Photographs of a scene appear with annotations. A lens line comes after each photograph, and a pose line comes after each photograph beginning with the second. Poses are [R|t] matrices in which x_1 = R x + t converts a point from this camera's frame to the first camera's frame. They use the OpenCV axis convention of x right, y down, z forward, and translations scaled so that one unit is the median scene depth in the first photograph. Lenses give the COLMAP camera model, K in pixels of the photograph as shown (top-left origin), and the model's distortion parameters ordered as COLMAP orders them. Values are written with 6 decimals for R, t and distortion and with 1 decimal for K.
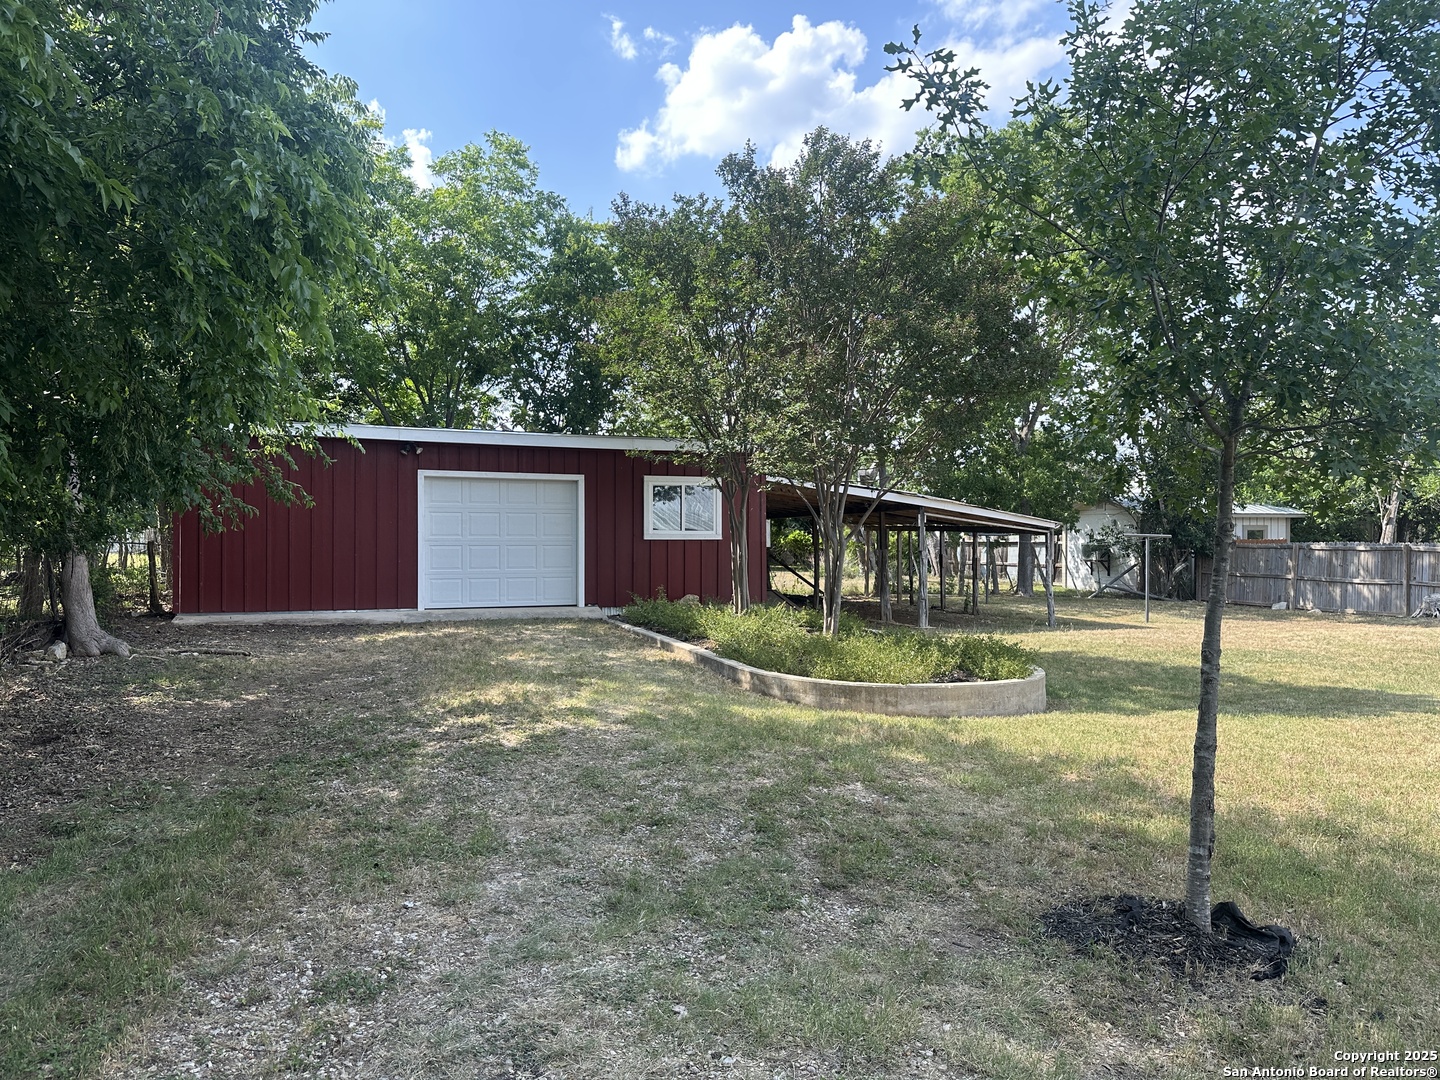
lens RADIAL K [[1018.5, 0, 728.6], [0, 1018.5, 563.3], [0, 0, 1]] dist [0.044154, -0.032374]
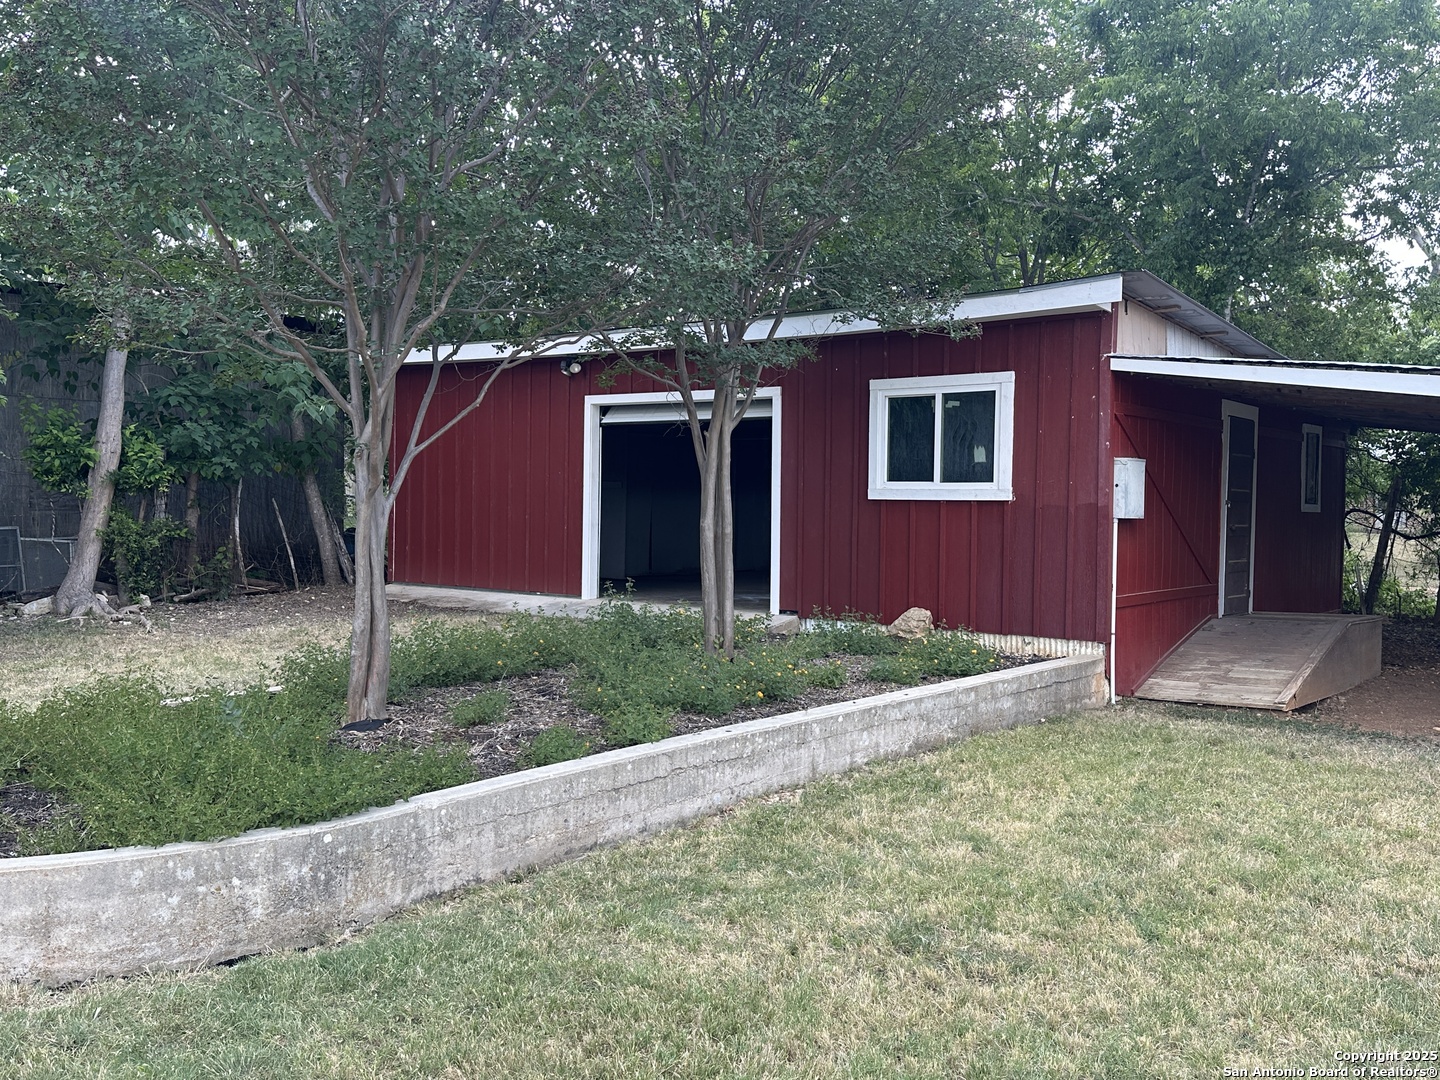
lens RADIAL K [[1329.5, 0, 720.5], [0, 1329.5, 540.2], [0, 0, 1]] dist [0.132146, -0.242409]
pose [[0.529224, 0.029074, -0.847984, 0.660098], [-0.033429, 0.999351, 0.013401, -0.012324], [0.847823, 0.021255, 0.529853, 0.785384]]
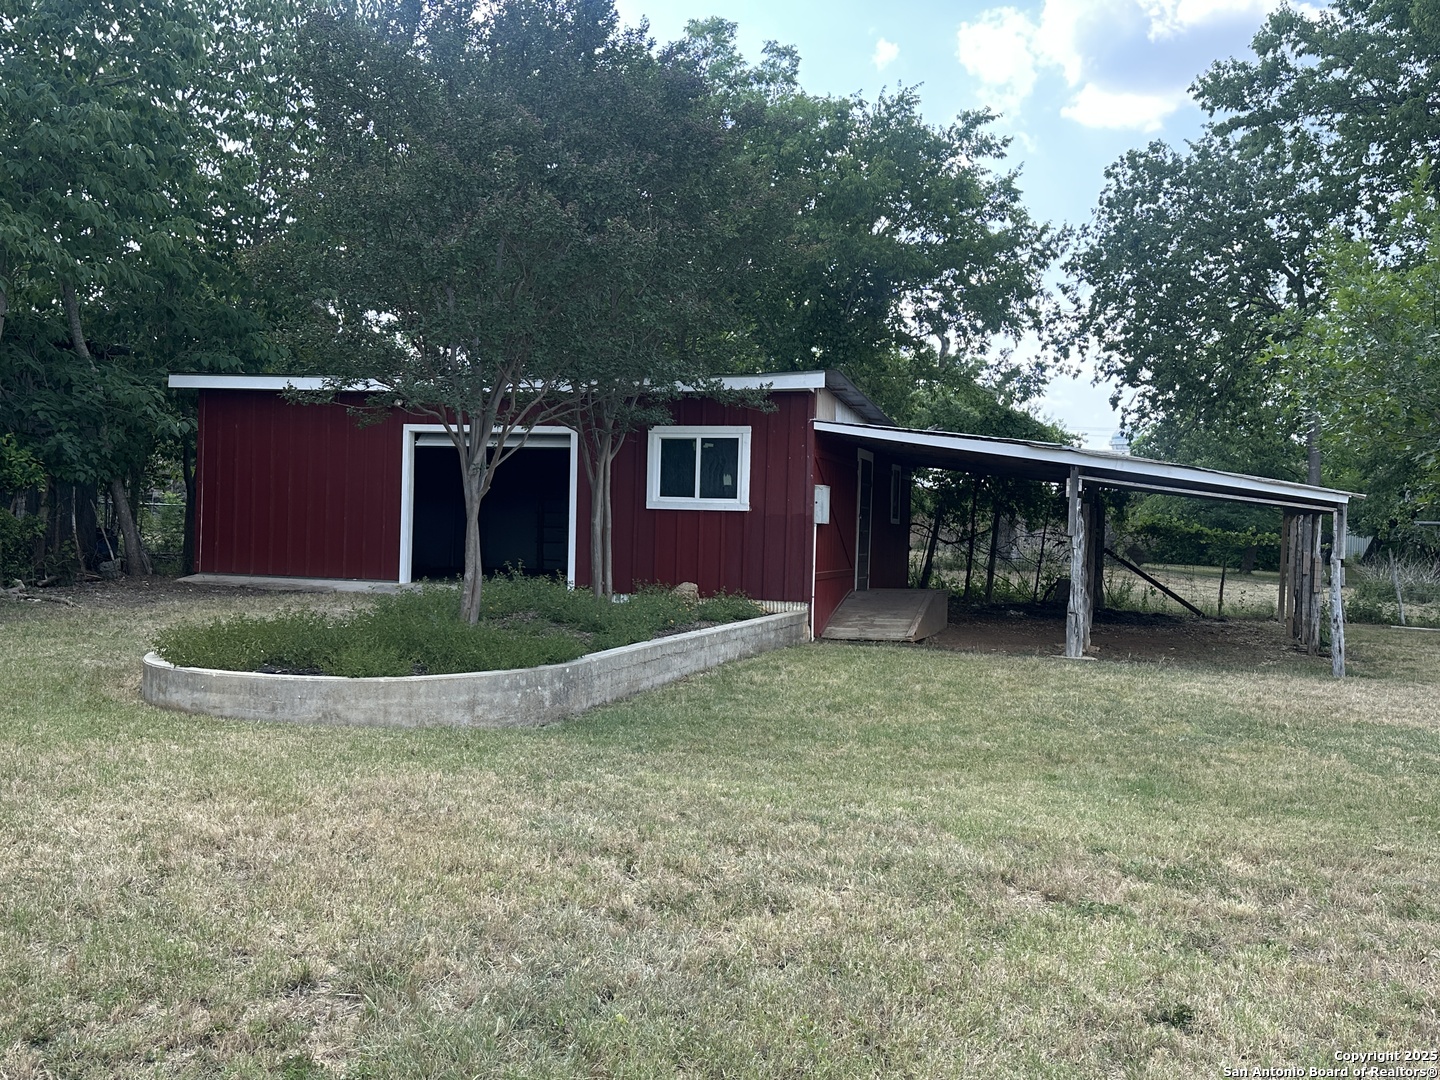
lens RADIAL K [[1329.5, 0, 730.1], [0, 1329.5, 544.7], [0, 0, 1]] dist [0.132146, -0.242409]
pose [[0.794166, 0.027412, -0.607083, 0.814341], [-0.041352, 0.999104, -0.008983, 0.014507], [0.606292, 0.032238, 0.794588, 0.328567]]
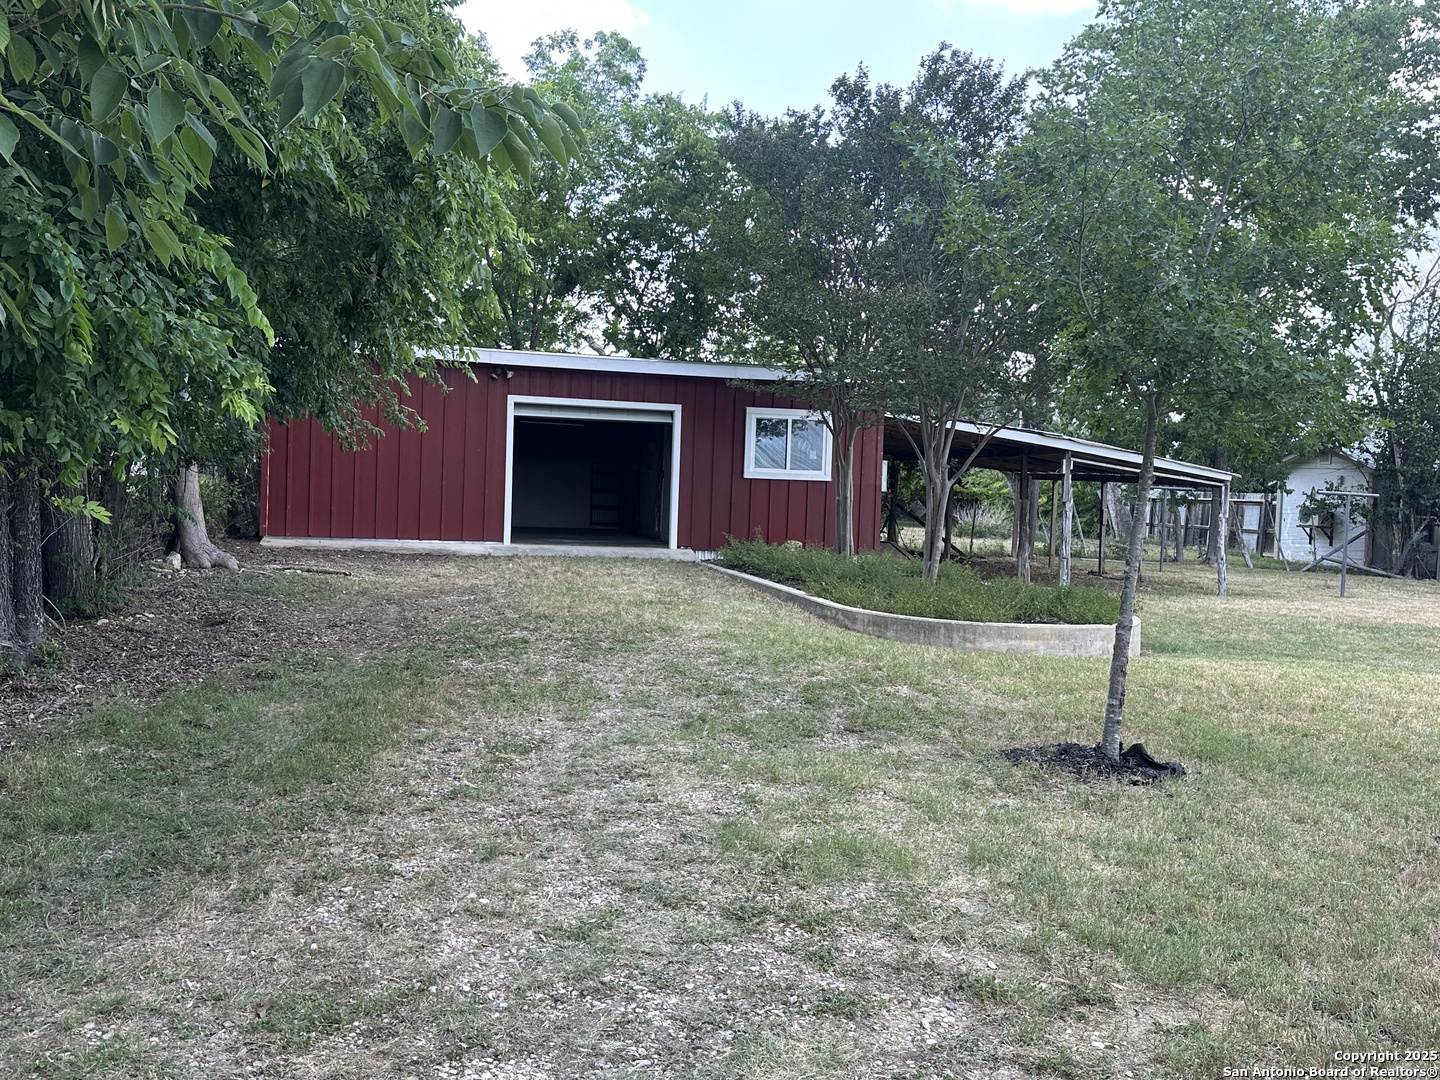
lens RADIAL K [[1329.5, 0, 708.7], [0, 1329.5, 563.8], [0, 0, 1]] dist [0.132146, -0.242409]
pose [[0.992187, 0.041230, -0.117753, 0.040238], [-0.037264, 0.998668, 0.035688, 0.016748], [0.119068, -0.031021, 0.992401, -0.260515]]
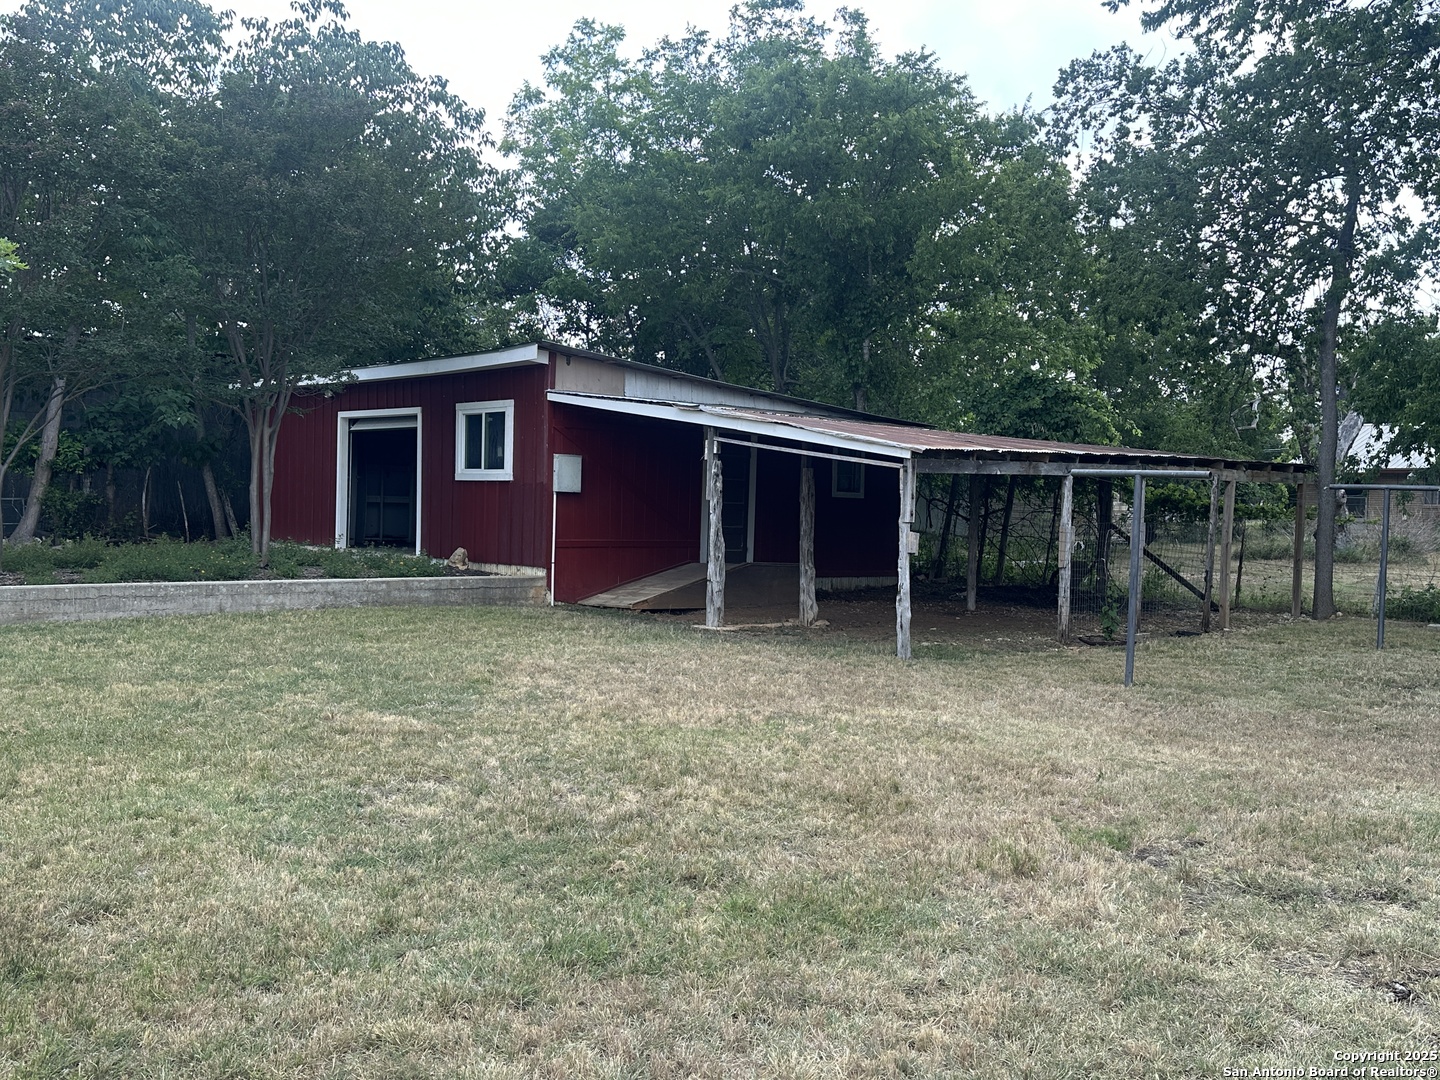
lens RADIAL K [[1329.5, 0, 713.8], [0, 1329.5, 544.0], [0, 0, 1]] dist [0.132146, -0.242409]
pose [[0.379701, 0.034010, -0.924484, 1.420924], [-0.047917, 0.998706, 0.017060, -0.000046], [0.923867, 0.037821, 0.380839, 1.089309]]
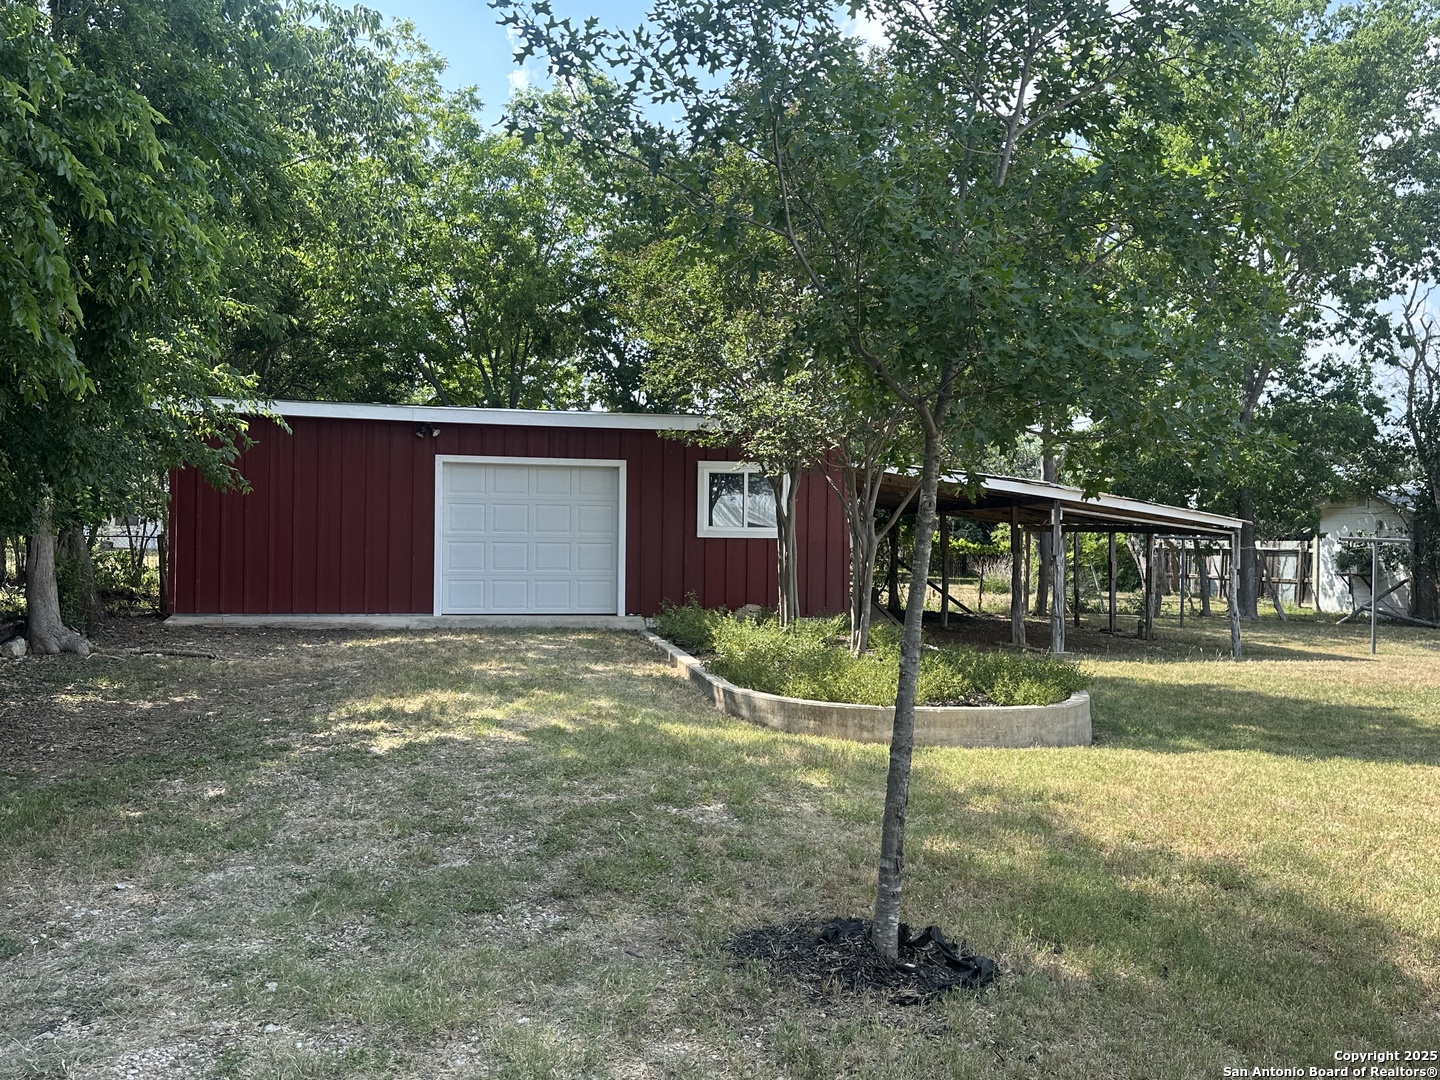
lens RADIAL K [[1278.4, 0, 711.2], [0, 1278.4, 540.2], [0, 0, 1]] dist [0.063800, -0.072738]
pose [[0.984346, 0.008980, -0.176020, 0.157975], [-0.013850, 0.999554, -0.026458, 0.009171], [0.175704, 0.028482, 0.984031, -0.043576]]
